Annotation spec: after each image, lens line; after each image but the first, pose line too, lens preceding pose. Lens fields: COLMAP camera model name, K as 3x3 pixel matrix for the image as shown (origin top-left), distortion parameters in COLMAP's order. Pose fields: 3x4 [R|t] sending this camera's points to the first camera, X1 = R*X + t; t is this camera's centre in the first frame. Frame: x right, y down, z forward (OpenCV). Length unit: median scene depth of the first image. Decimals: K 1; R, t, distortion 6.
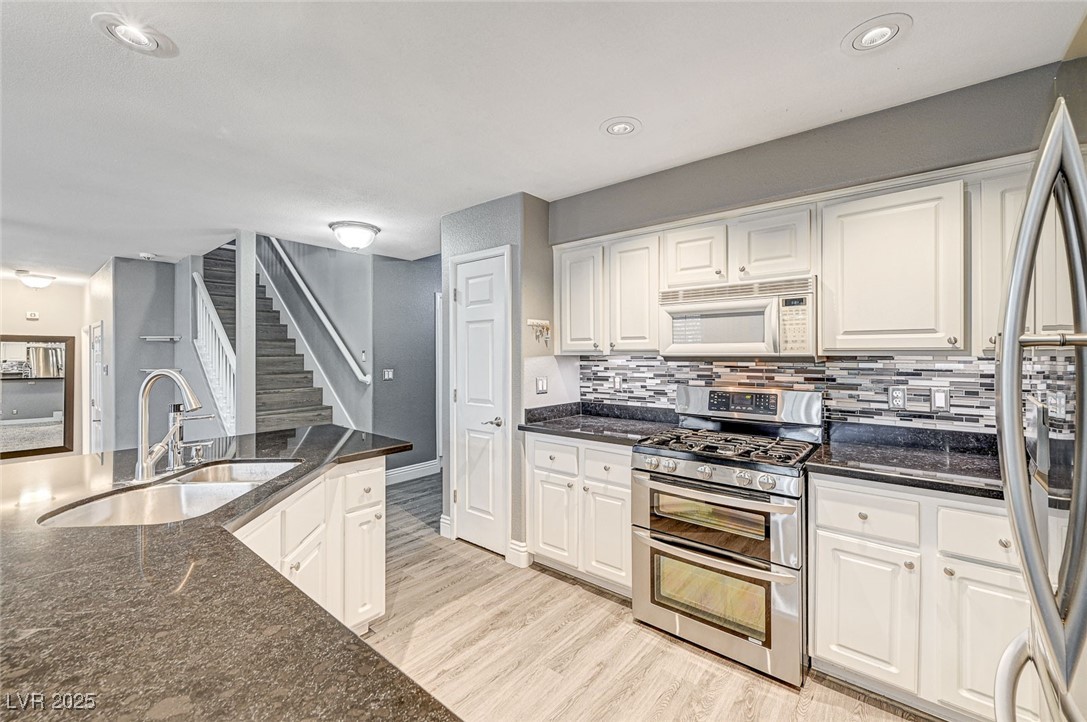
lens RADIAL K [[447.9, 0, 538.7], [0, 447.9, 356.9], [0, 0, 1]] dist [-0.000652, 0.000211]
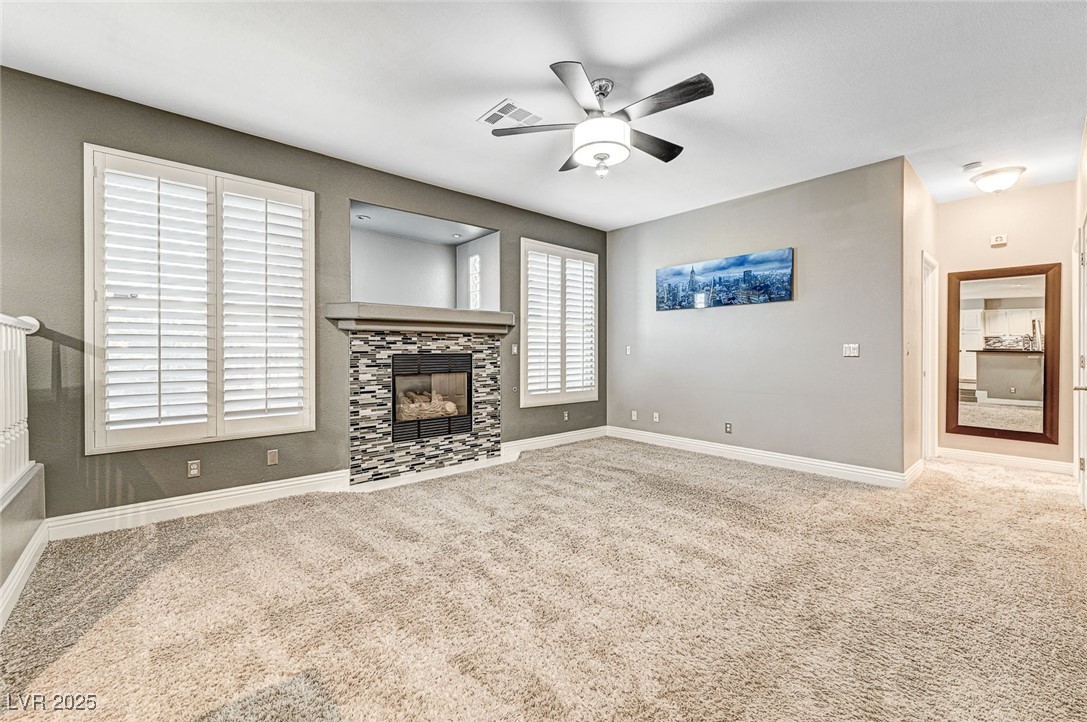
lens RADIAL K [[447.9, 0, 547.0], [0, 447.9, 353.1], [0, 0, 1]] dist [-0.000652, 0.000211]
pose [[-0.135144, -0.001485, -0.990825, -0.799739], [0.001431, 0.999998, -0.001694, 0.204203], [0.990825, -0.001647, -0.135142, 0.930703]]
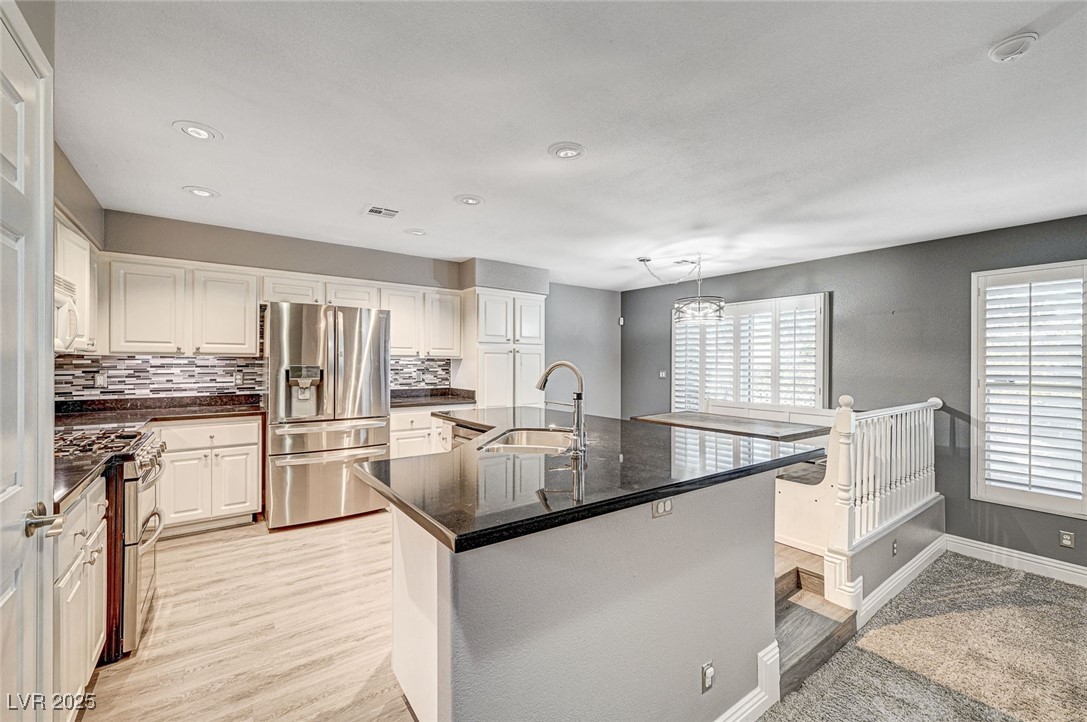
lens RADIAL K [[447.9, 0, 532.8], [0, 447.9, 360.0], [0, 0, 1]] dist [-0.000652, 0.000211]
pose [[-0.969752, -0.002000, 0.244083, -0.670631], [-0.001982, 0.999998, 0.000321, 0.000144], [-0.244083, -0.000173, -0.969754, 1.456451]]
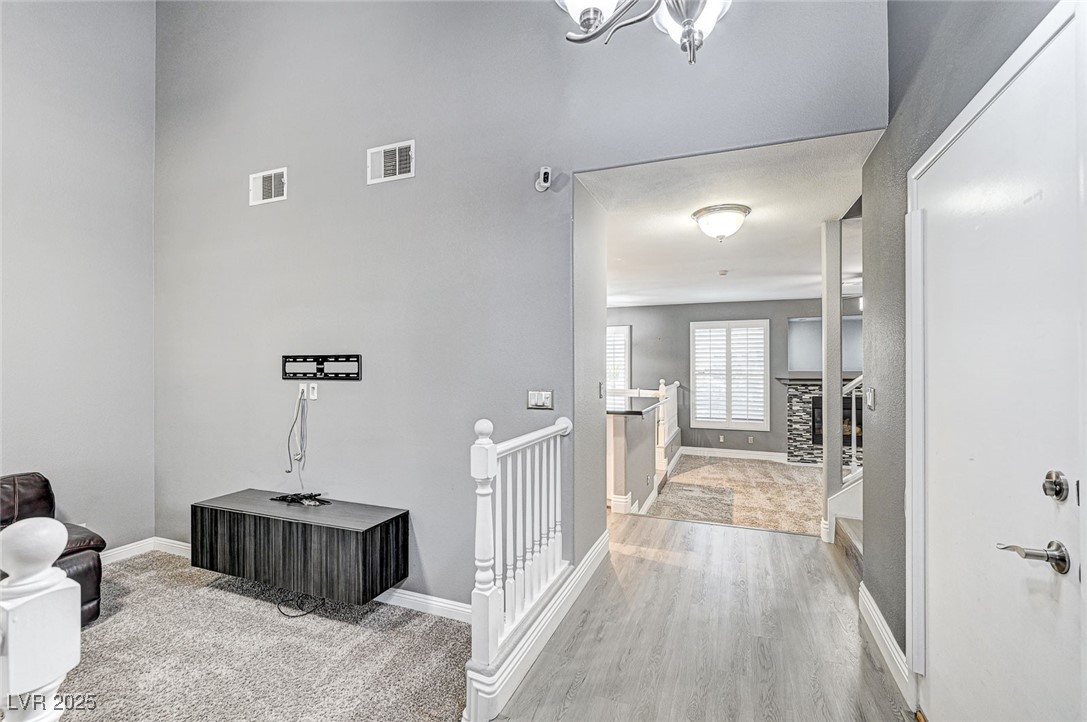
lens RADIAL K [[481.0, 0, 537.3], [0, 481.0, 362.6], [0, 0, 1]] dist [0.002691, 0.000238]
pose [[-0.951395, 0.001122, -0.307970, 0.306250], [0.001454, 0.999999, -0.000850, -0.002803], [0.307968, -0.001256, -0.951396, 2.508641]]
